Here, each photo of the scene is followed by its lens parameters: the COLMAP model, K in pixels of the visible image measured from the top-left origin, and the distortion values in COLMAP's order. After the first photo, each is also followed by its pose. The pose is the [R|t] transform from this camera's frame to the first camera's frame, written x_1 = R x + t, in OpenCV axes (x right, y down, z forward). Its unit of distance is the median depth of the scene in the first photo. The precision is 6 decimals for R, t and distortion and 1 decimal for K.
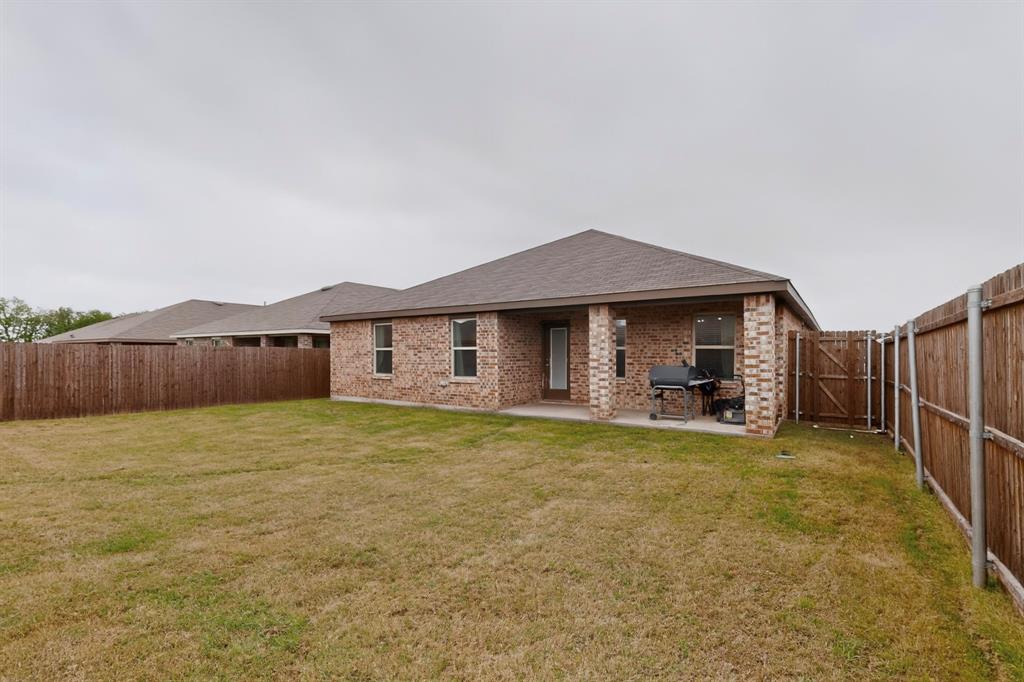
lens RADIAL K [[442.8, 0, 512.0], [0, 442.8, 341.0], [0, 0, 1]] dist [0.001166, -0.000369]
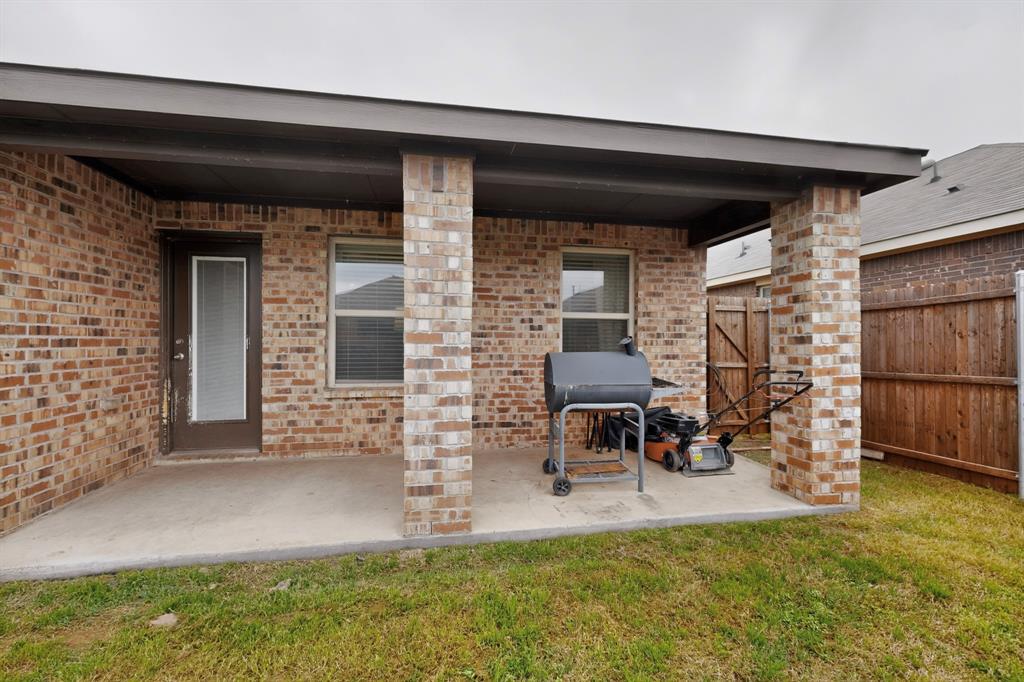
lens RADIAL K [[442.8, 0, 512.0], [0, 442.8, 341.0], [0, 0, 1]] dist [0.001166, -0.000369]
pose [[0.699590, 0.003071, 0.714538, 0.013151], [-0.023024, 0.999568, 0.018247, 0.035260], [-0.714173, -0.029217, 0.699359, 0.682263]]
